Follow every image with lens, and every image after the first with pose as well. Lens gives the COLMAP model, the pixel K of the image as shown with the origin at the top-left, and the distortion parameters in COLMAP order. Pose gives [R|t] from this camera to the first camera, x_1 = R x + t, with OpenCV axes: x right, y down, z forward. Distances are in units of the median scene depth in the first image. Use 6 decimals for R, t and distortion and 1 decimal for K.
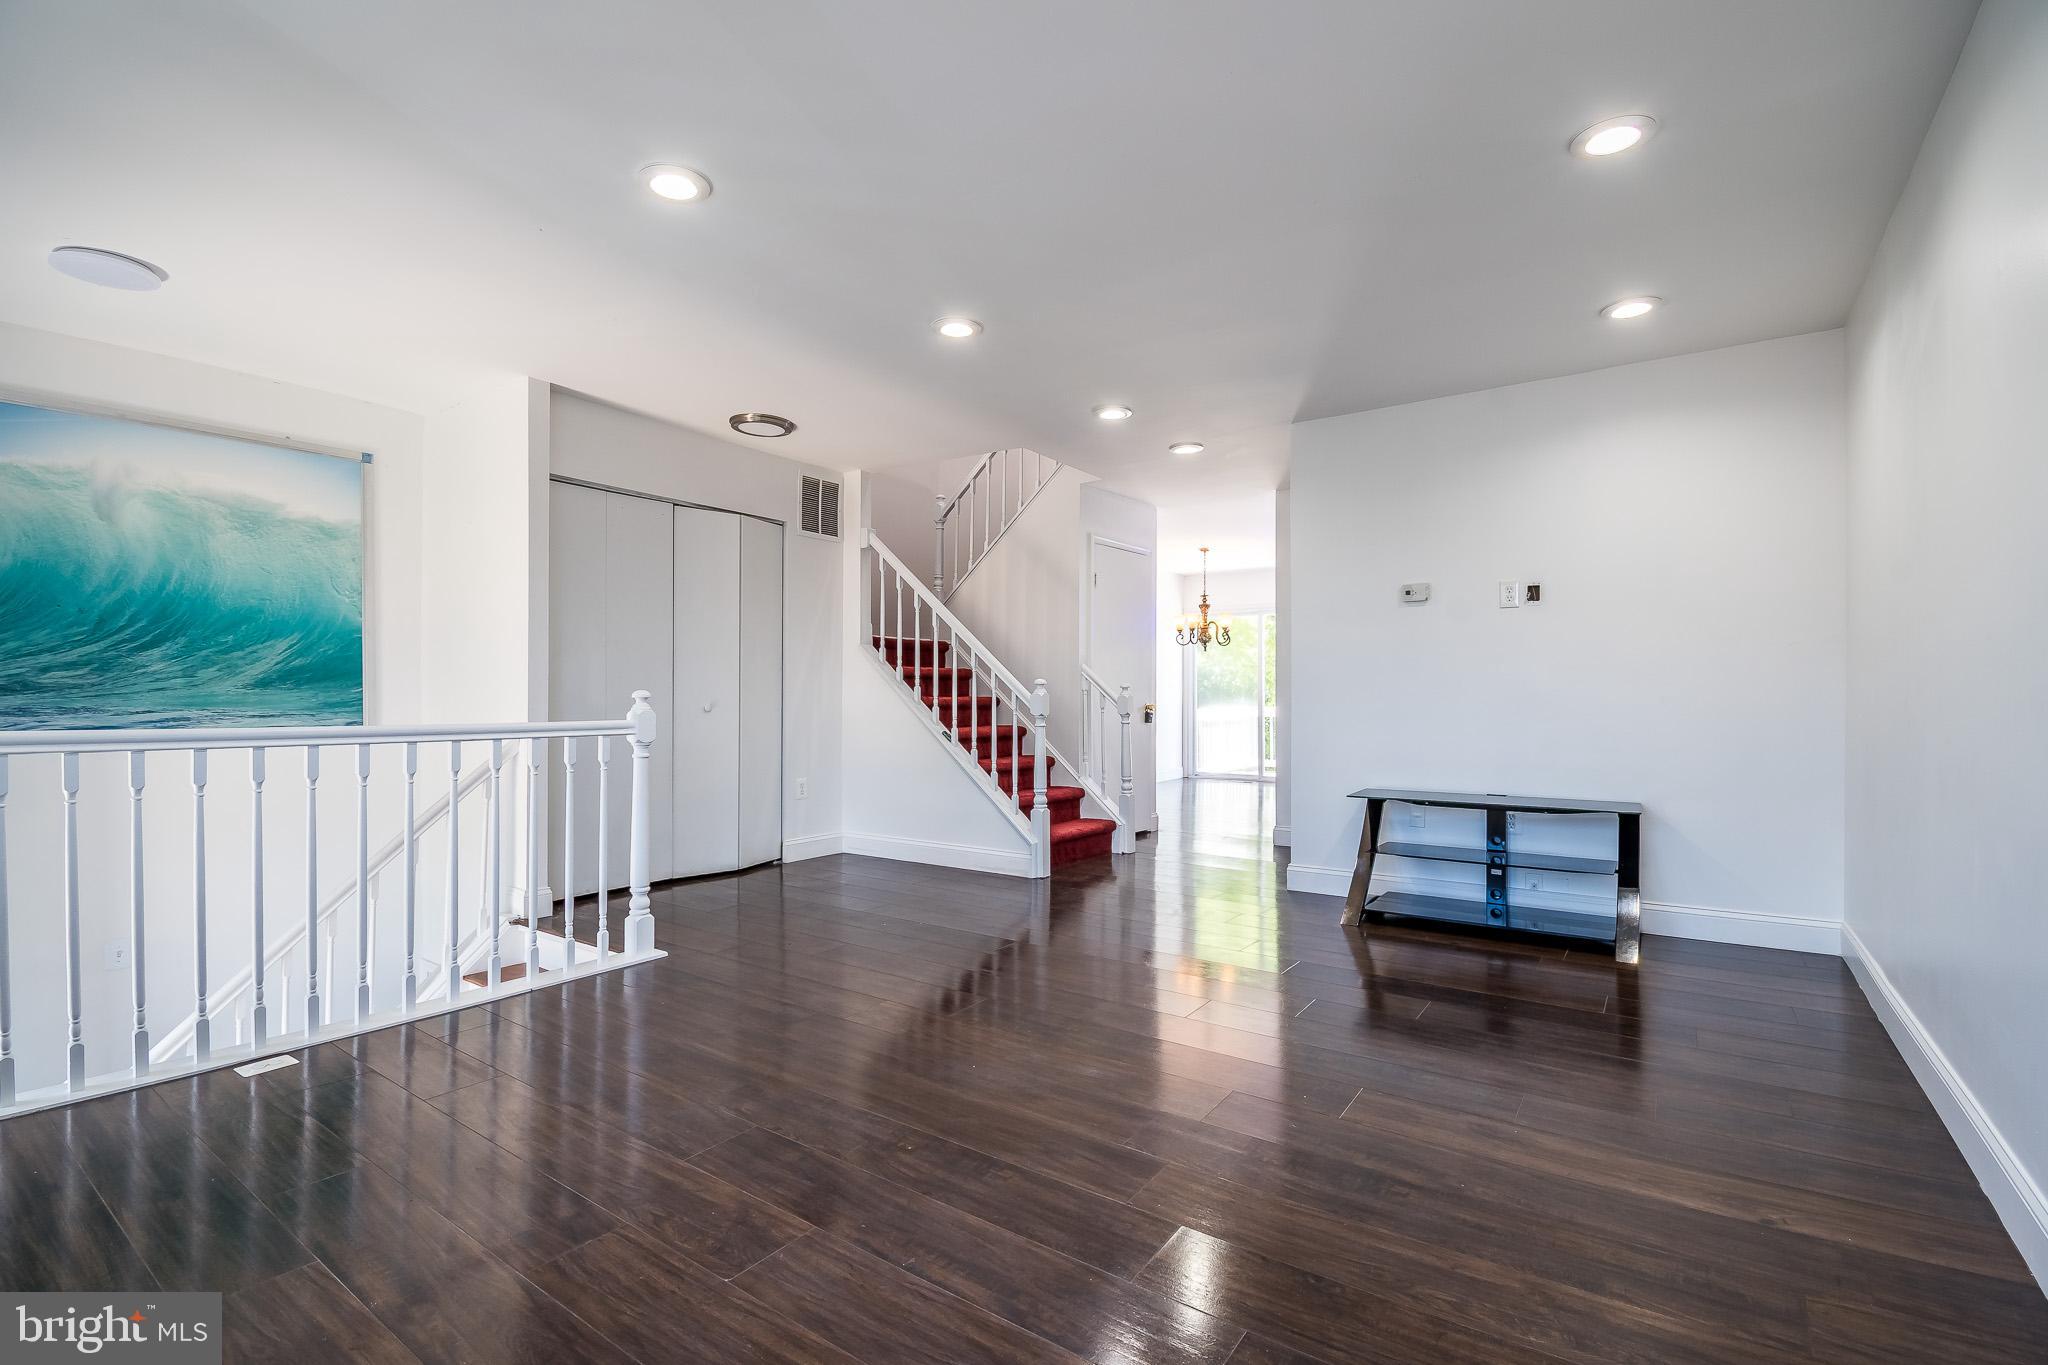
lens RADIAL K [[922.7, 0, 1014.4], [0, 922.7, 677.9], [0, 0, 1]] dist [0.024207, -0.027449]
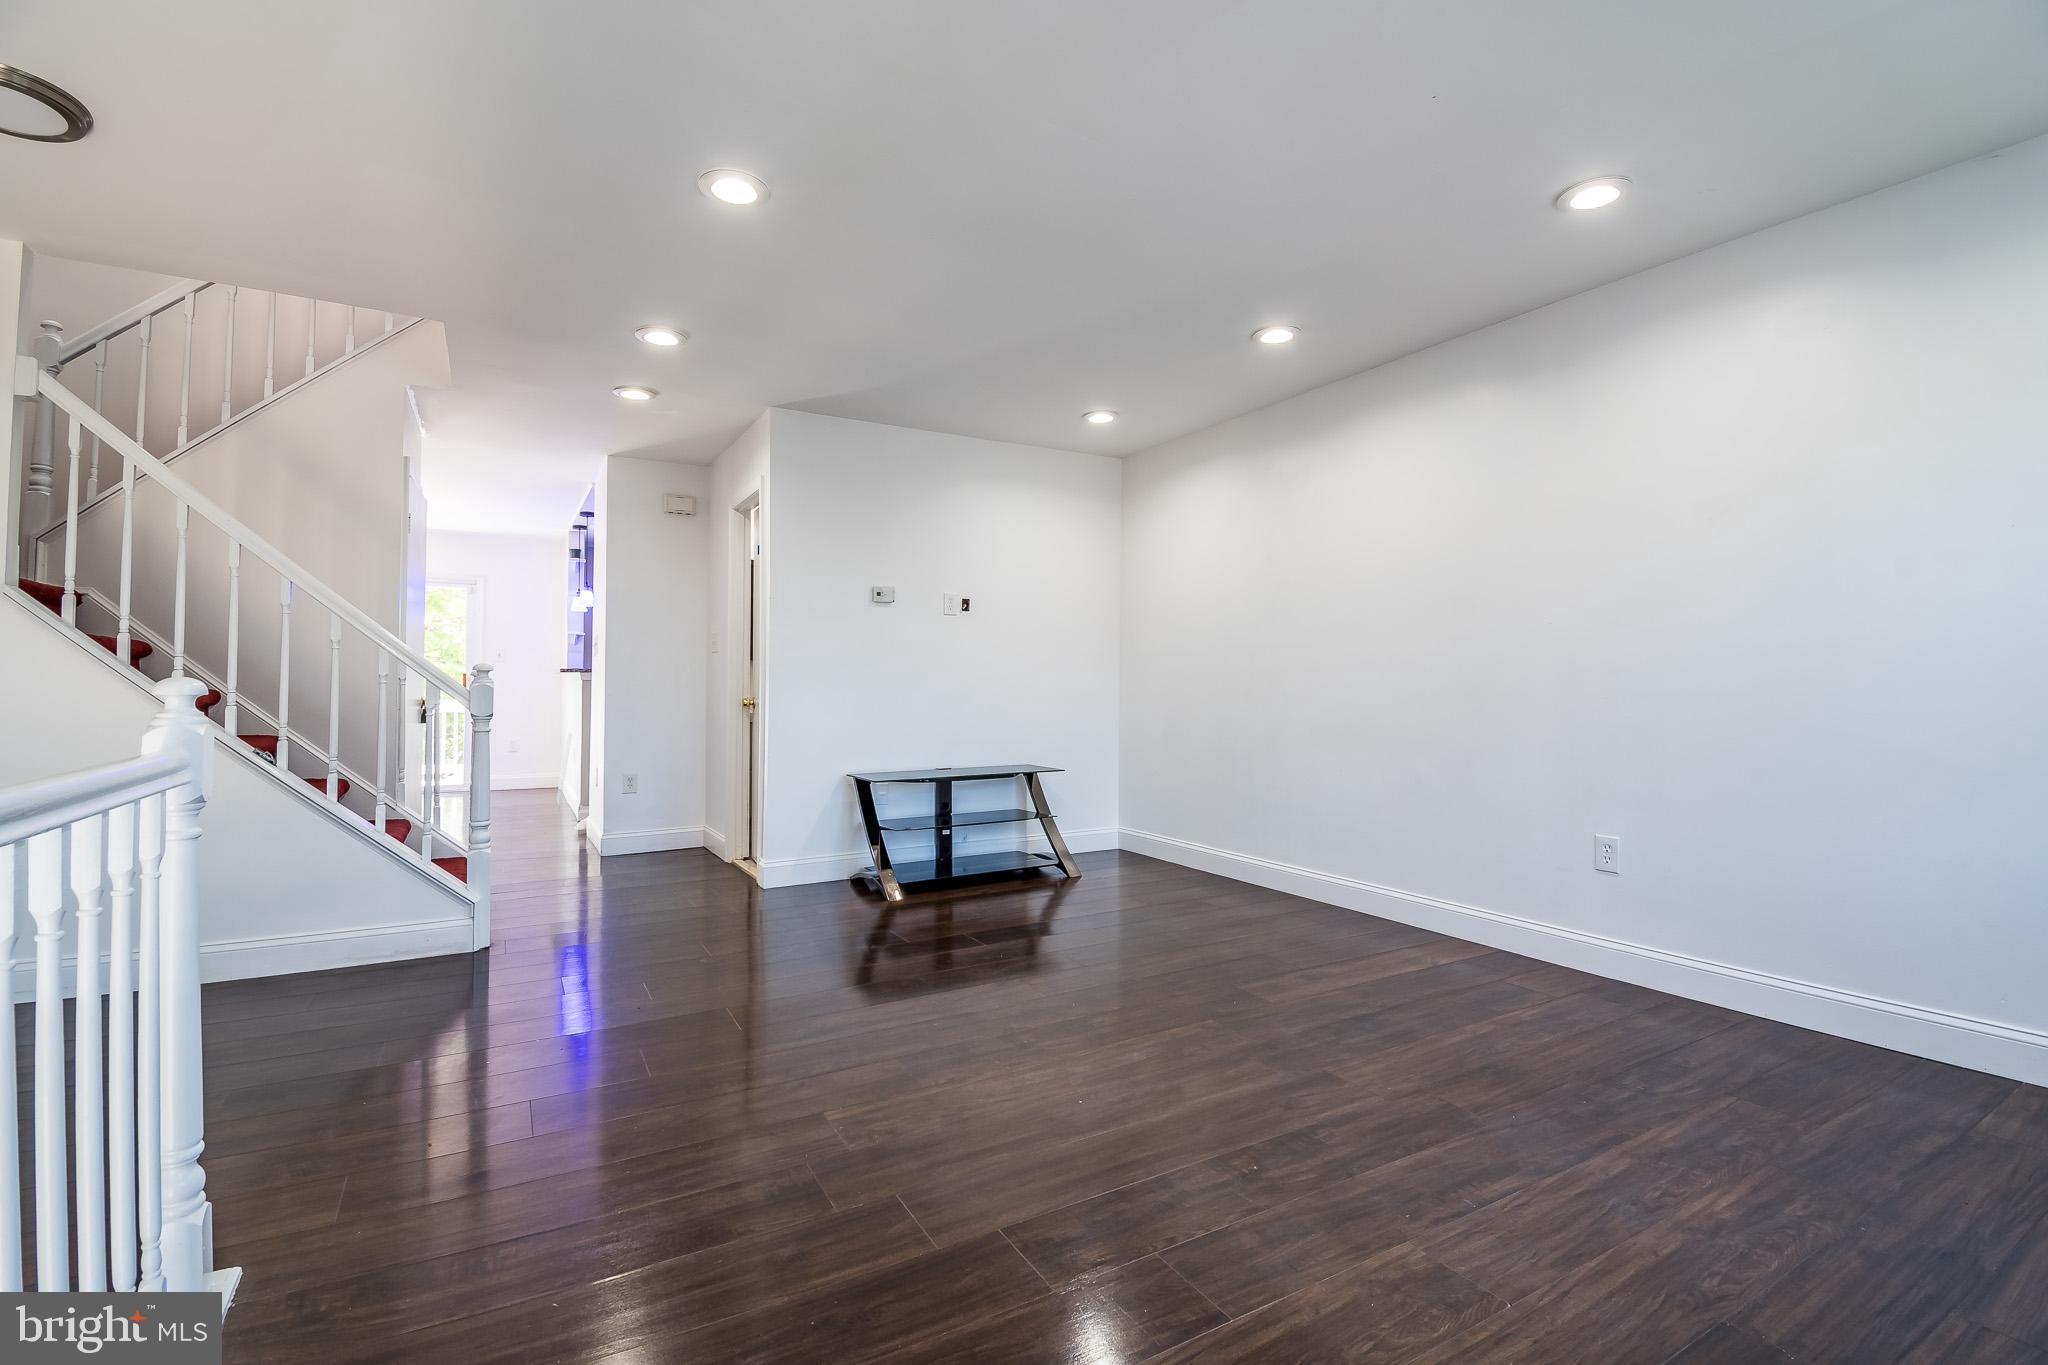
lens RADIAL K [[922.7, 0, 1014.4], [0, 922.7, 677.9], [0, 0, 1]] dist [0.024207, -0.027449]
pose [[0.412632, 0.006806, 0.910872, -0.382528], [-0.016499, 0.999864, 0.000003, 0.004099], [-0.910748, -0.015029, 0.412689, 0.297944]]
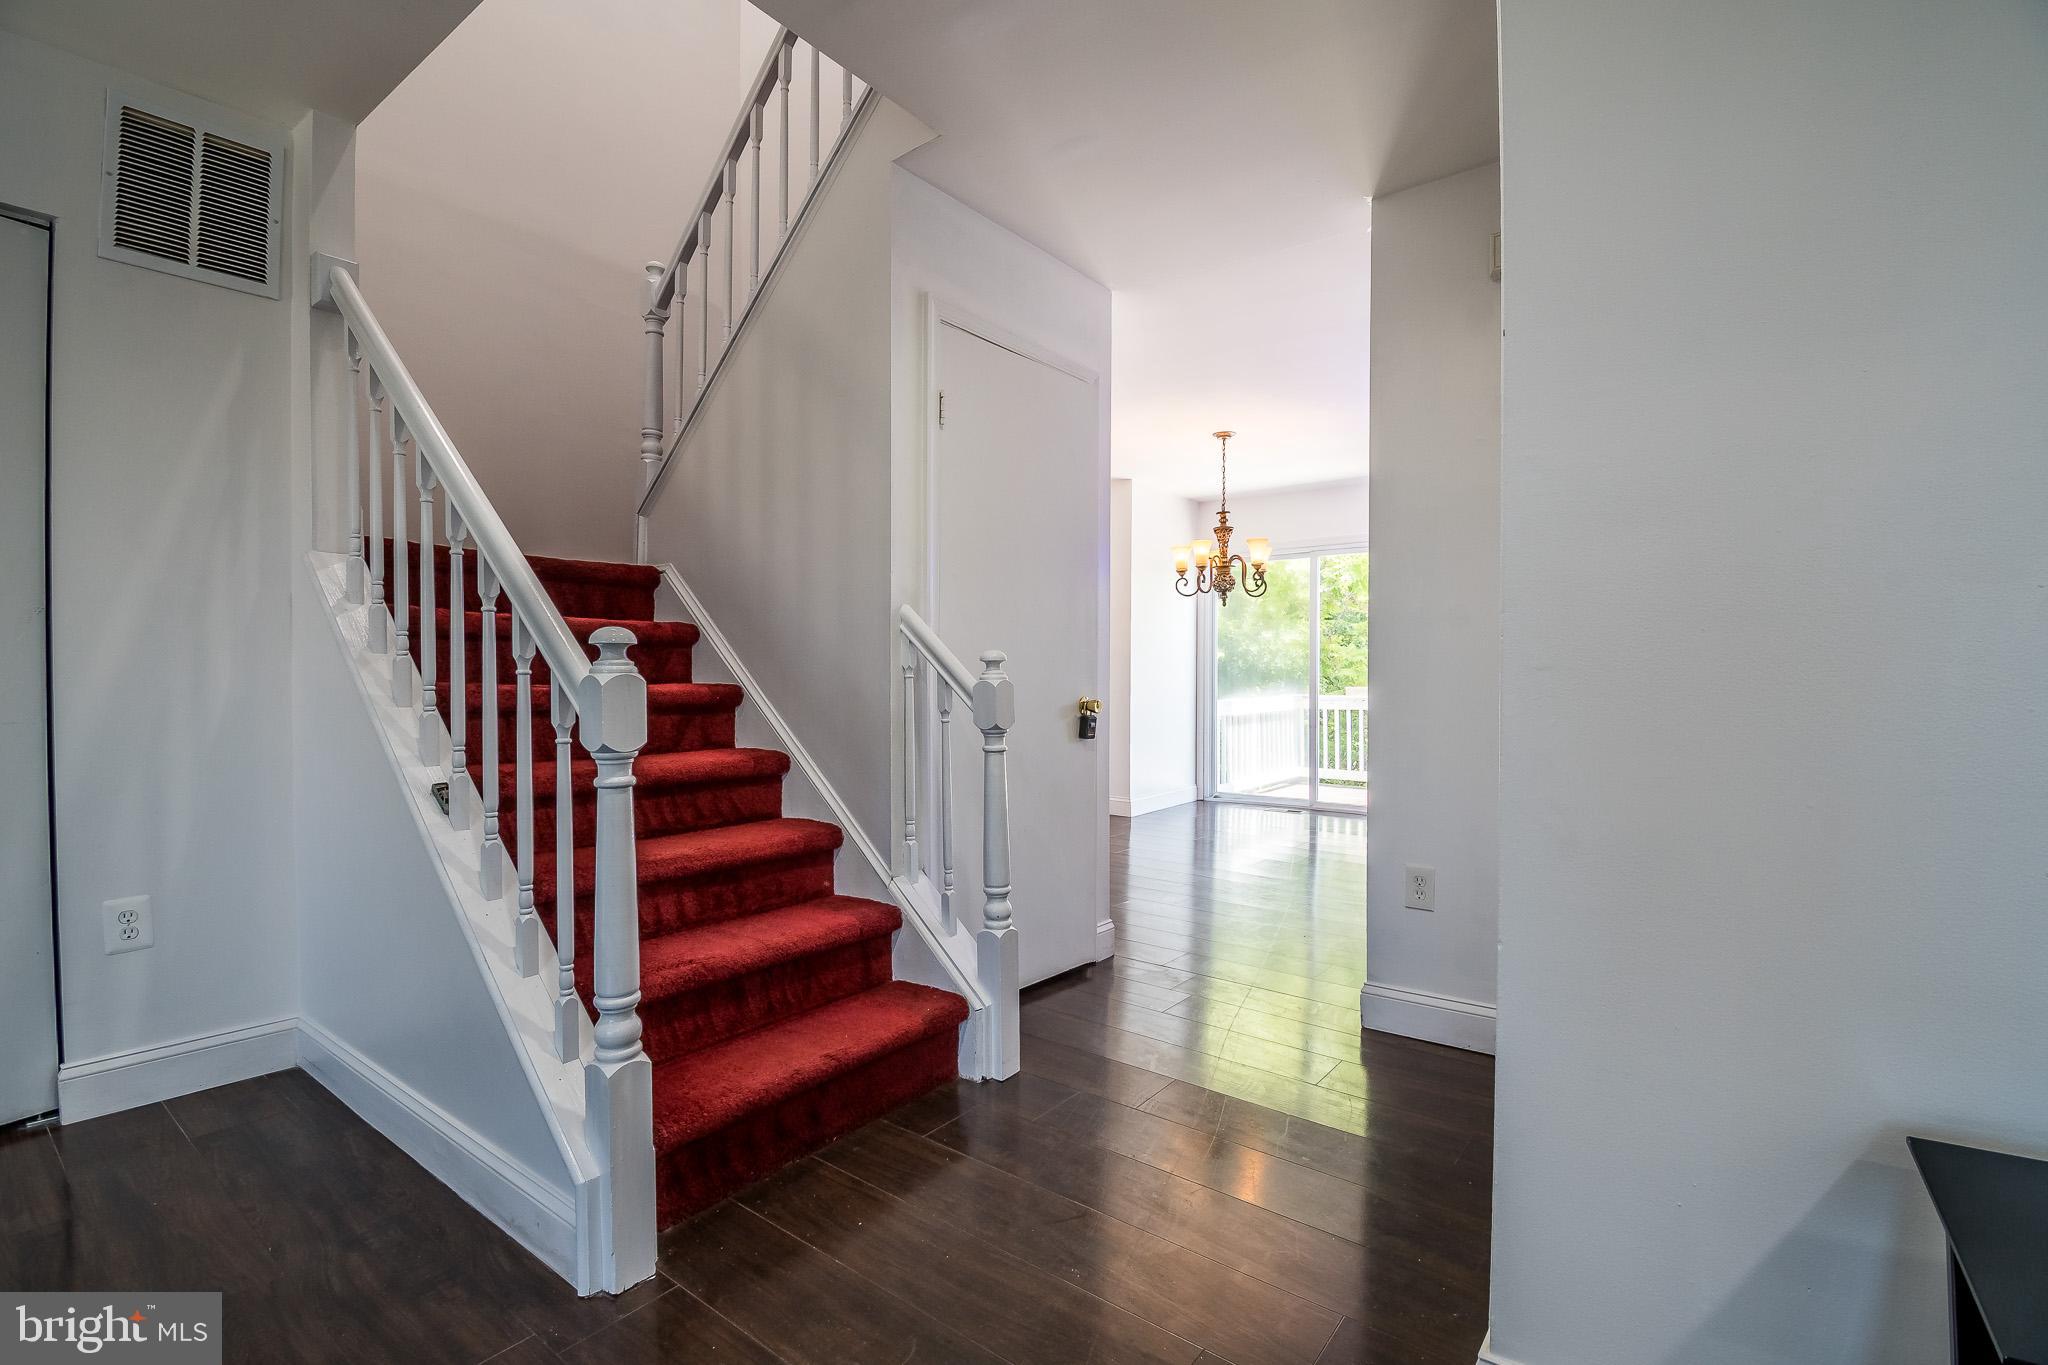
lens RADIAL K [[922.7, 0, 1014.4], [0, 922.7, 677.9], [0, 0, 1]] dist [0.024207, -0.027449]
pose [[0.999127, -0.001901, -0.041743, 0.146000], [0.002638, 0.999841, 0.017622, 0.010653], [0.041703, -0.017717, 0.998973, 0.605450]]
